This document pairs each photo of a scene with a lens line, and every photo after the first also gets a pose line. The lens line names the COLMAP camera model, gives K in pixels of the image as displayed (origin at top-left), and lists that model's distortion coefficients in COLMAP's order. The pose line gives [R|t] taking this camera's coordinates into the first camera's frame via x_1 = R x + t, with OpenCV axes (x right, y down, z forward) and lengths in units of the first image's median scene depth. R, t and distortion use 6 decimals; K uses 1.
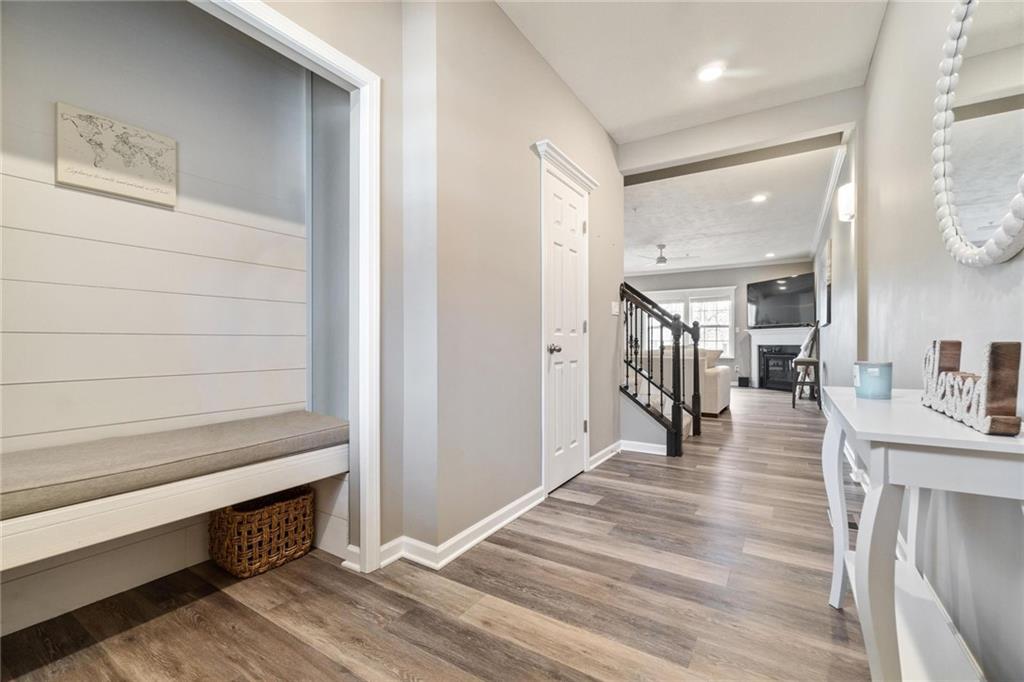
lens RADIAL K [[434.8, 0, 511.7], [0, 434.8, 343.3], [0, 0, 1]] dist [-0.002872, -0.000212]
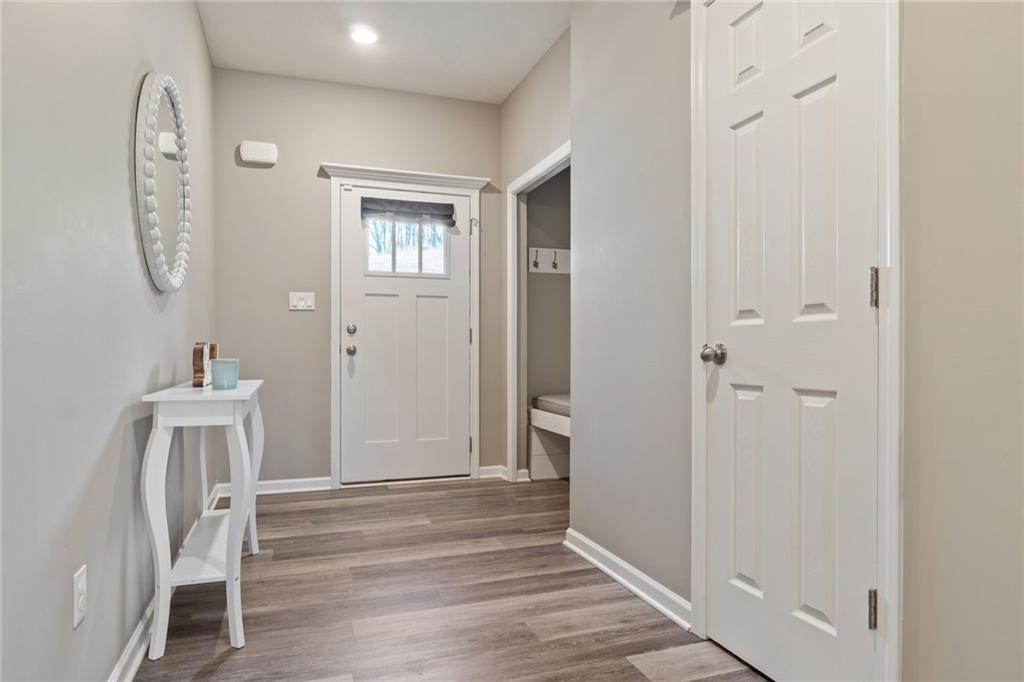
lens RADIAL K [[617.1, 0, 511.8], [0, 617.1, 347.0], [0, 0, 1]] dist [0.001851, 0.000294]
pose [[-0.614037, -0.001473, -0.789276, 0.997733], [0.003227, 0.999985, -0.004377, 0.007258], [0.789271, -0.005235, -0.614023, 1.577070]]
